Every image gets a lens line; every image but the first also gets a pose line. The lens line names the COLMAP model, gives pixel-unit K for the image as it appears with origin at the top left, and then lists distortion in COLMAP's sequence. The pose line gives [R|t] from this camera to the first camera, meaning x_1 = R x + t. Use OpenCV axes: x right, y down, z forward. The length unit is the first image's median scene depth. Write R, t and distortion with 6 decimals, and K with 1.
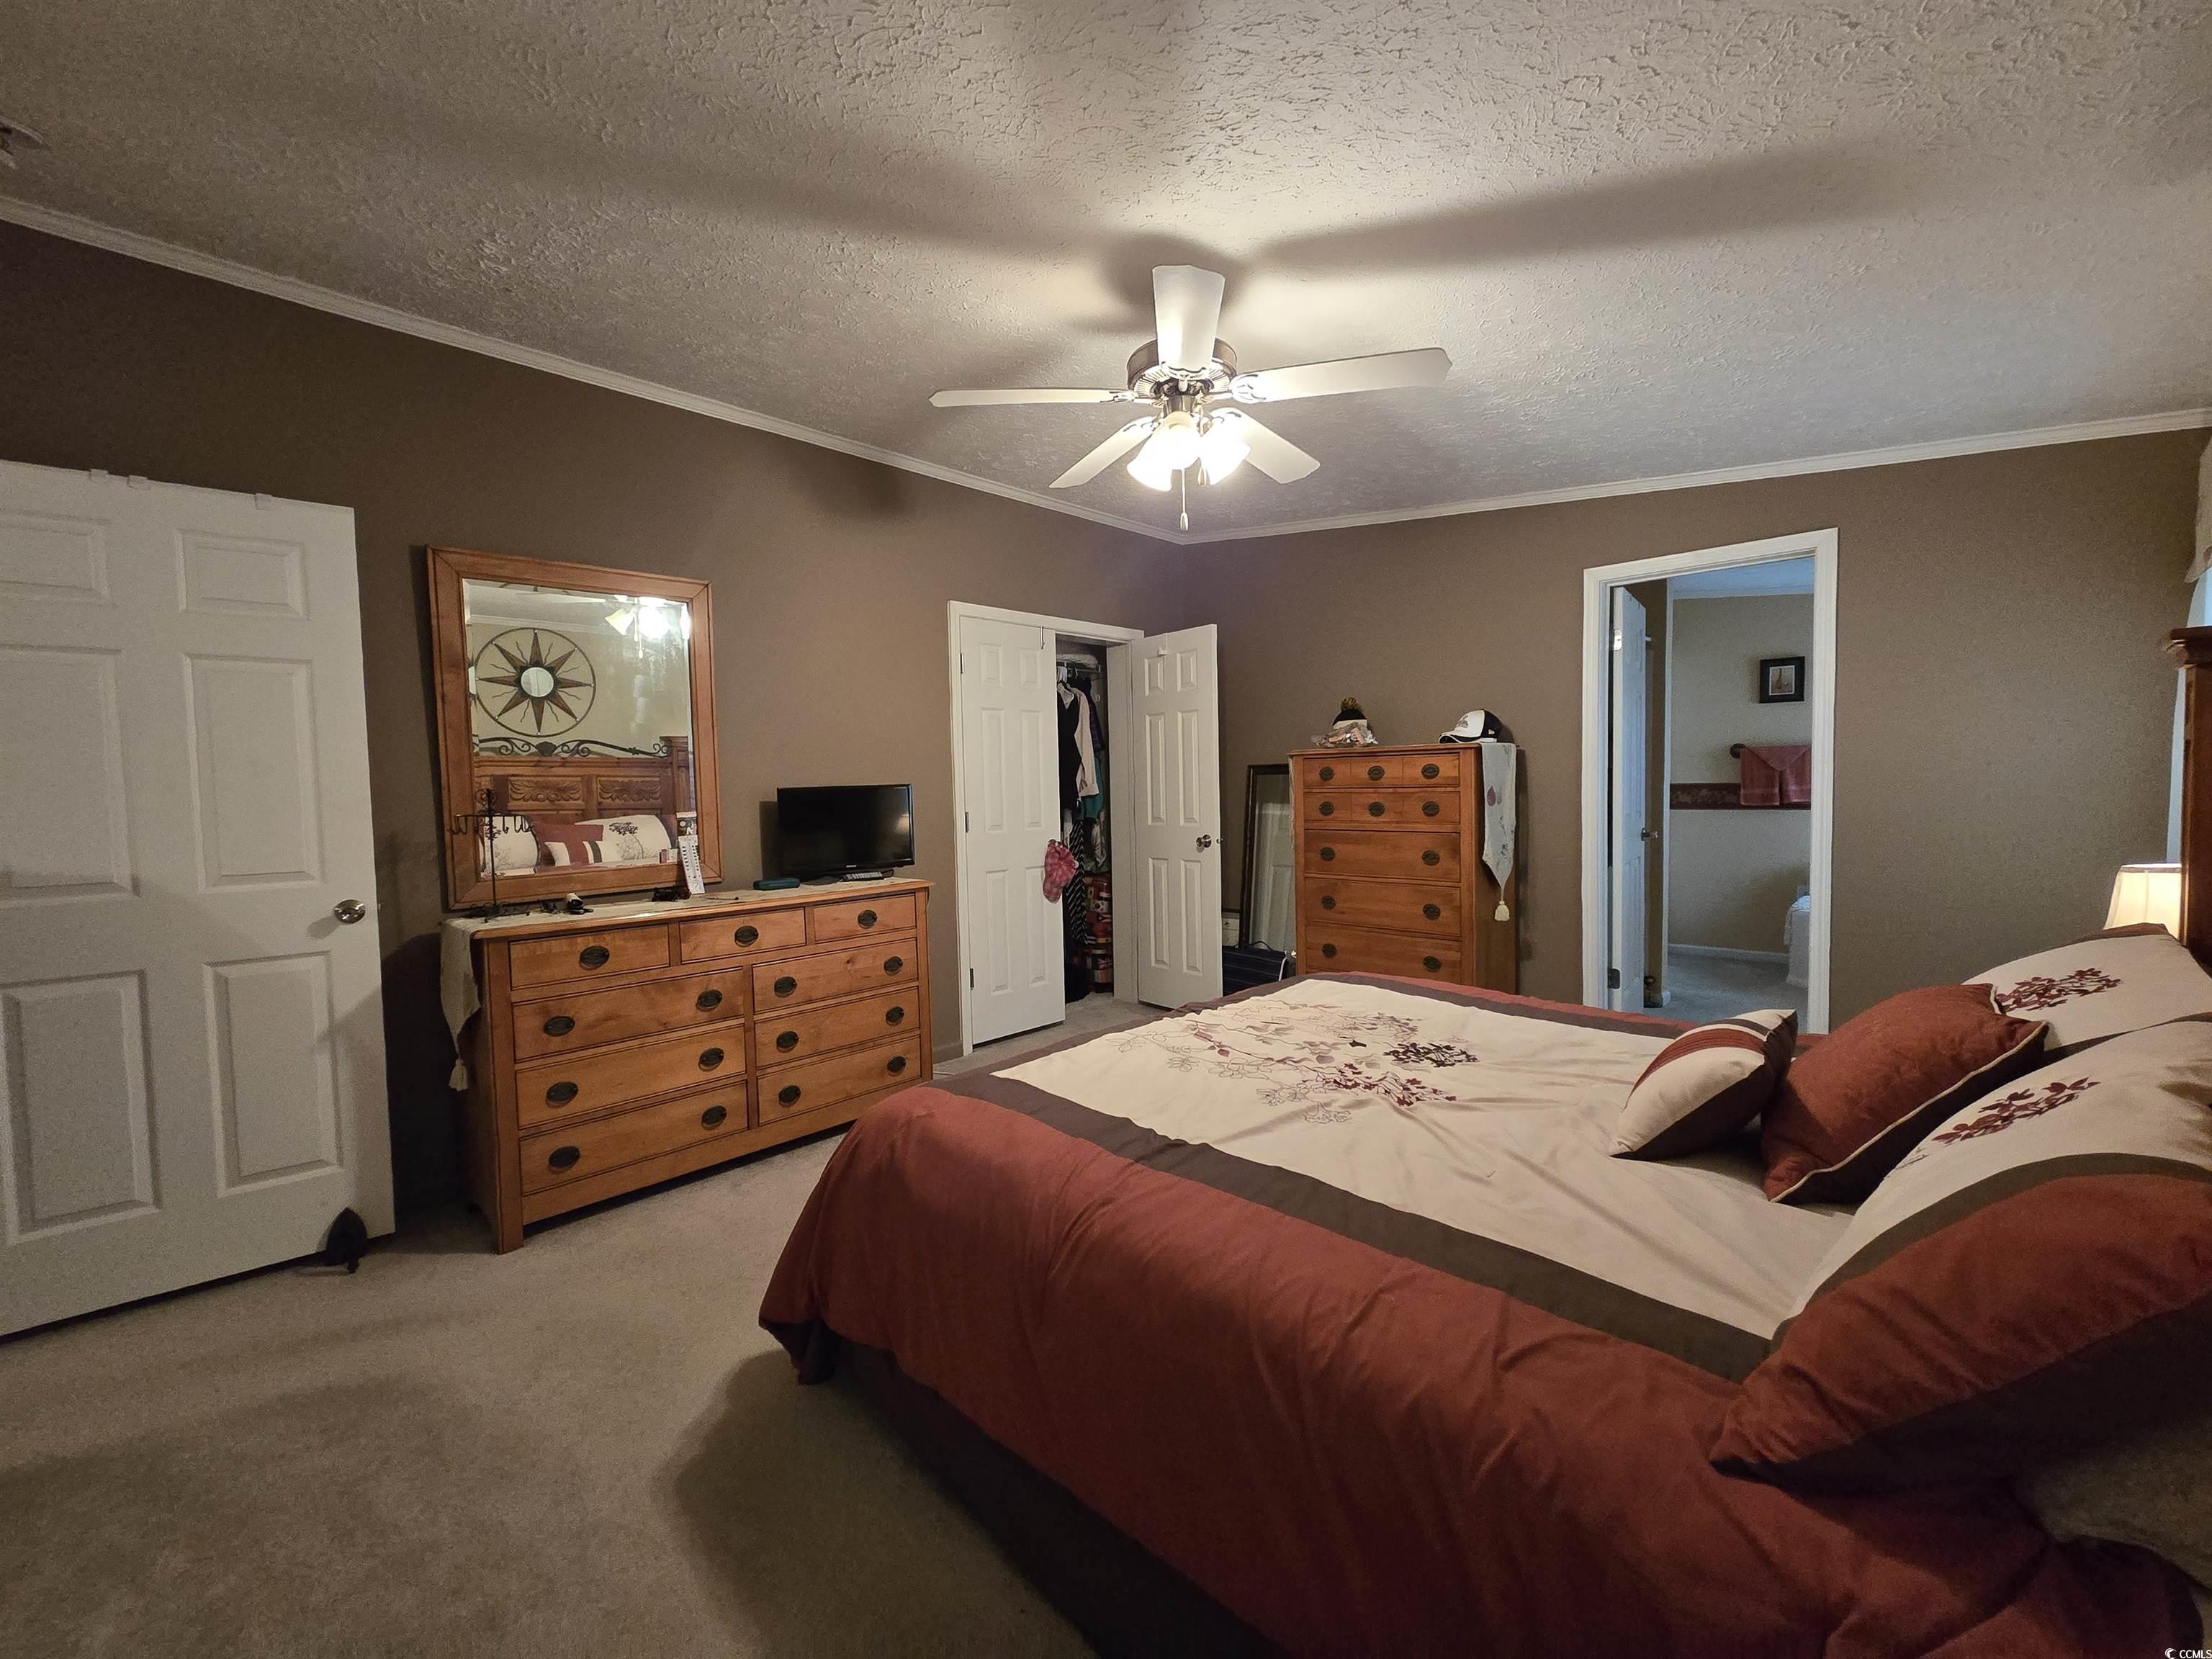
lens RADIAL K [[901.0, 0, 1087.2], [0, 901.0, 822.9], [0, 0, 1]] dist [-0.003745, 0.001199]
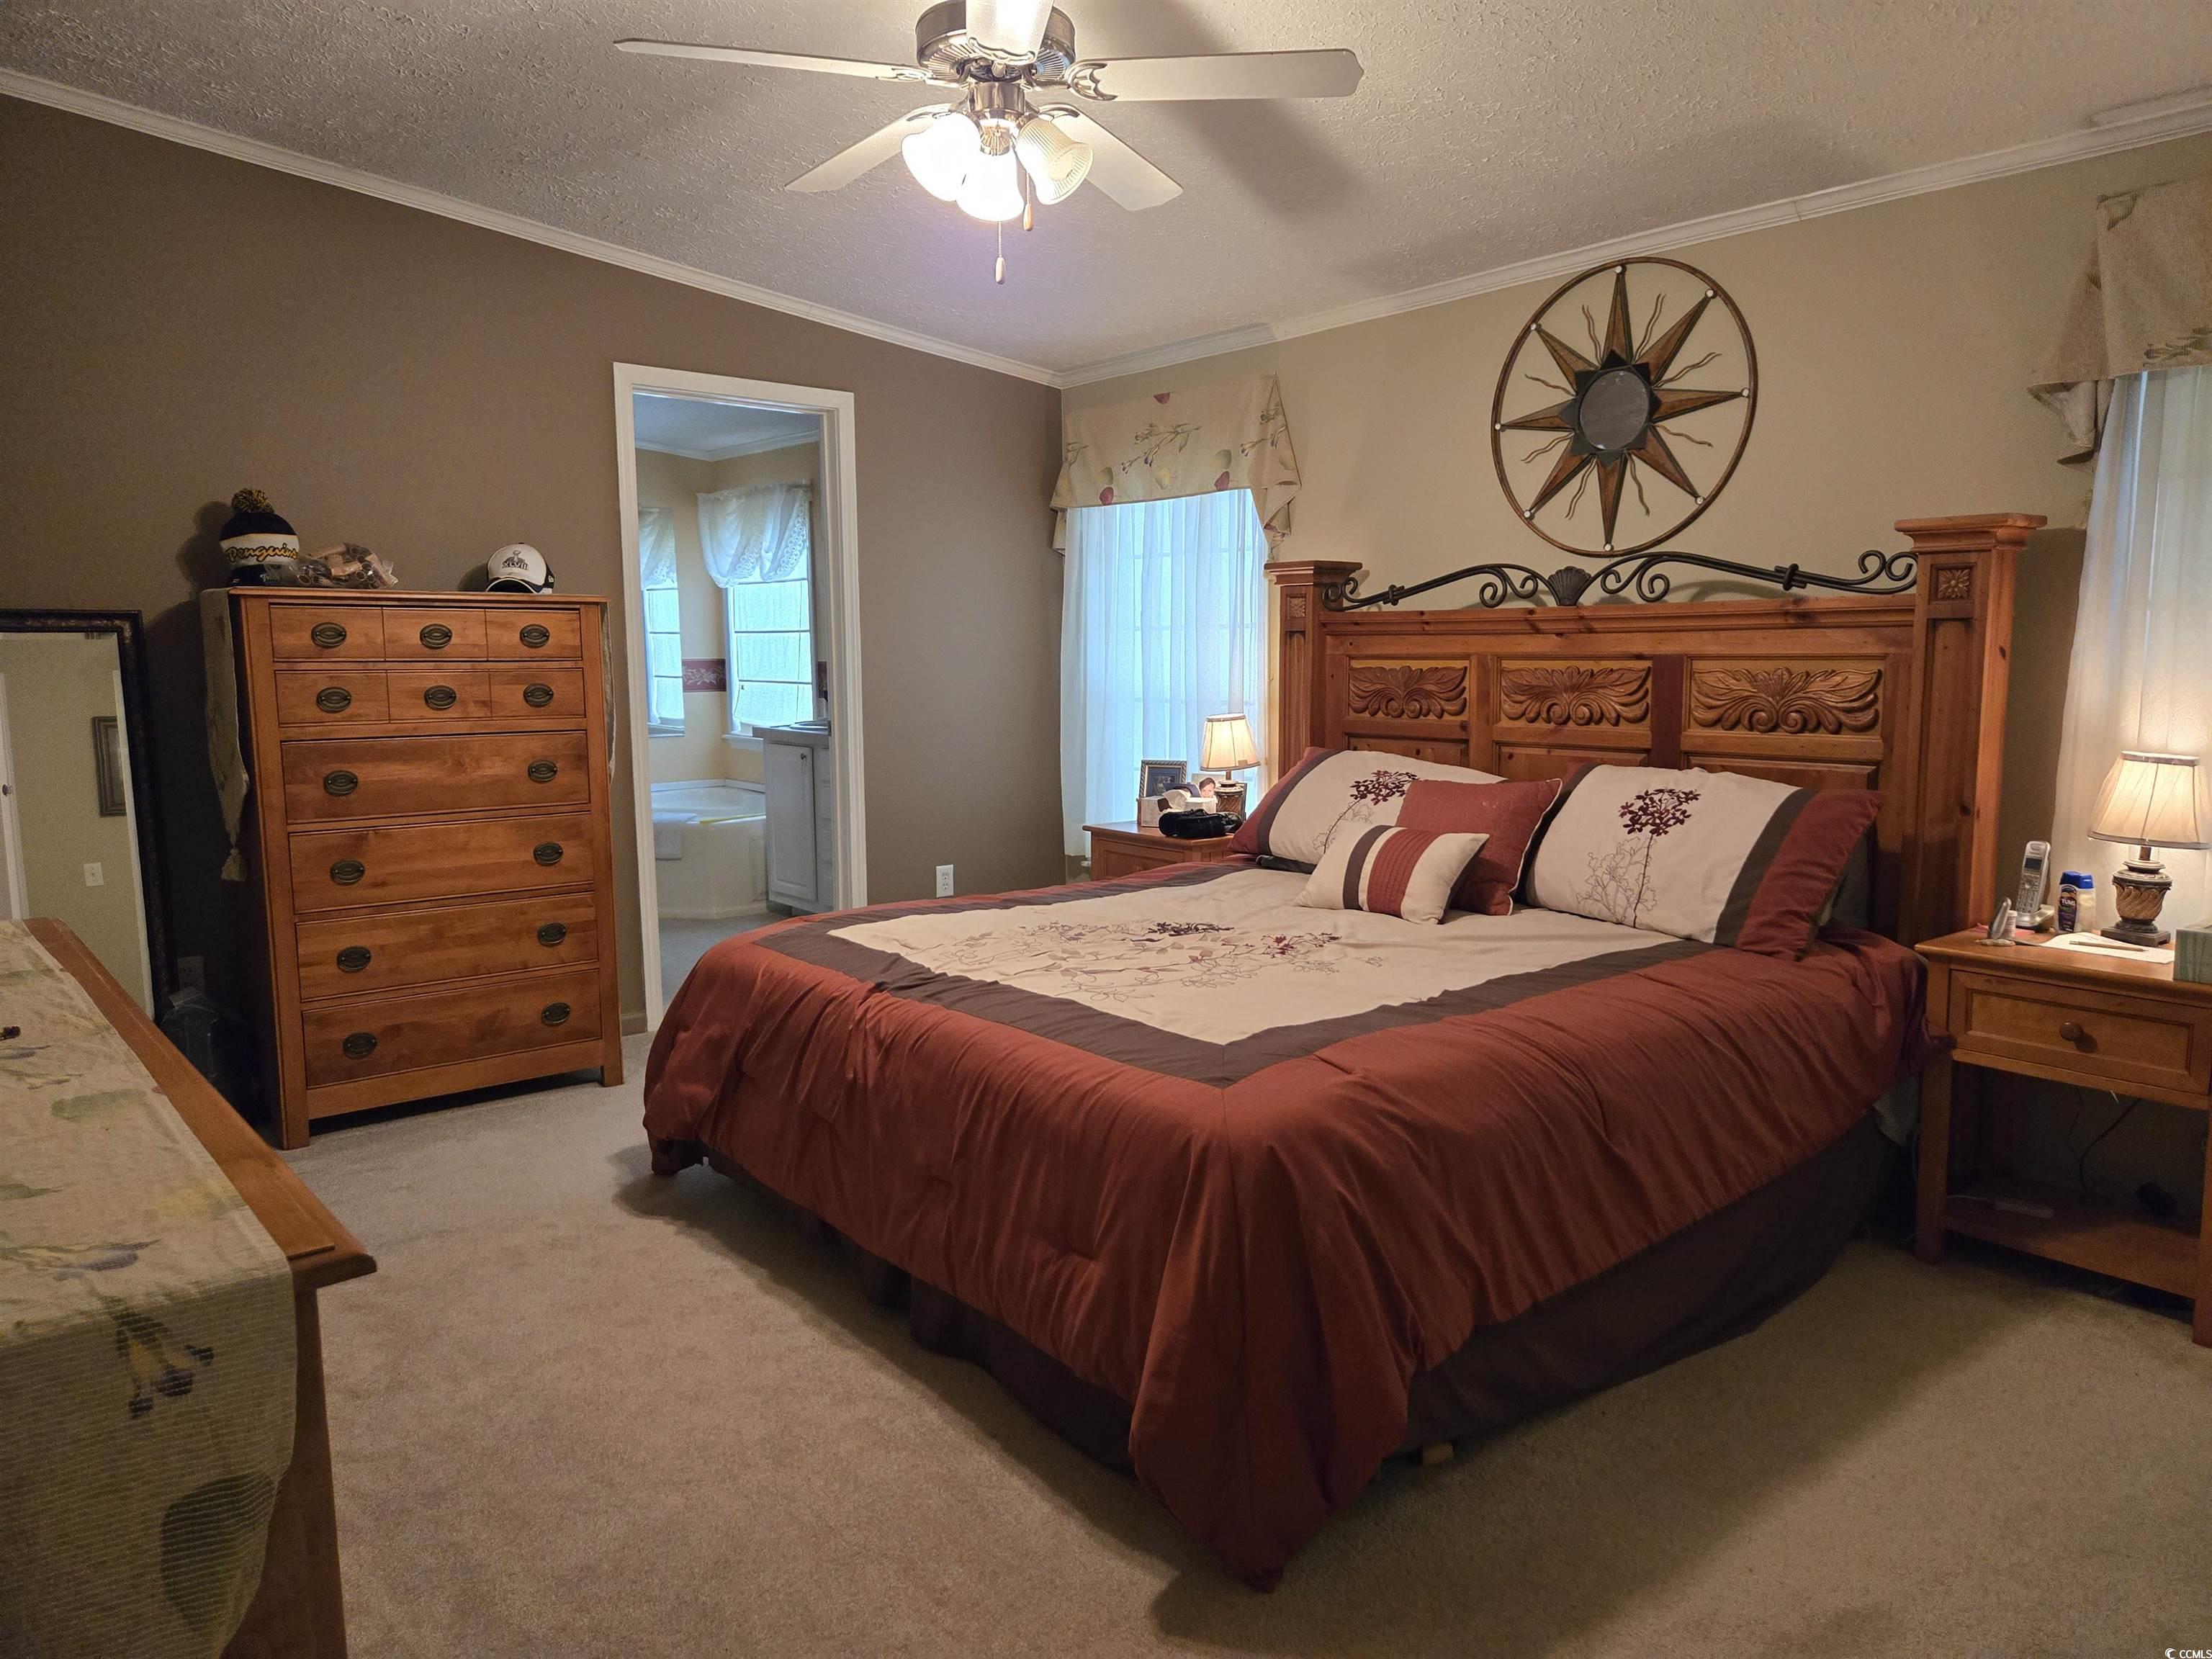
lens RADIAL K [[1471.9, 0, 1152.5], [0, 1471.9, 823.2], [0, 0, 1]] dist [0.071249, -0.058541]
pose [[0.080696, -0.102455, 0.991459, -0.592305], [0.041966, 0.994170, 0.099320, -0.010837], [-0.995855, 0.033593, 0.084525, 0.436687]]
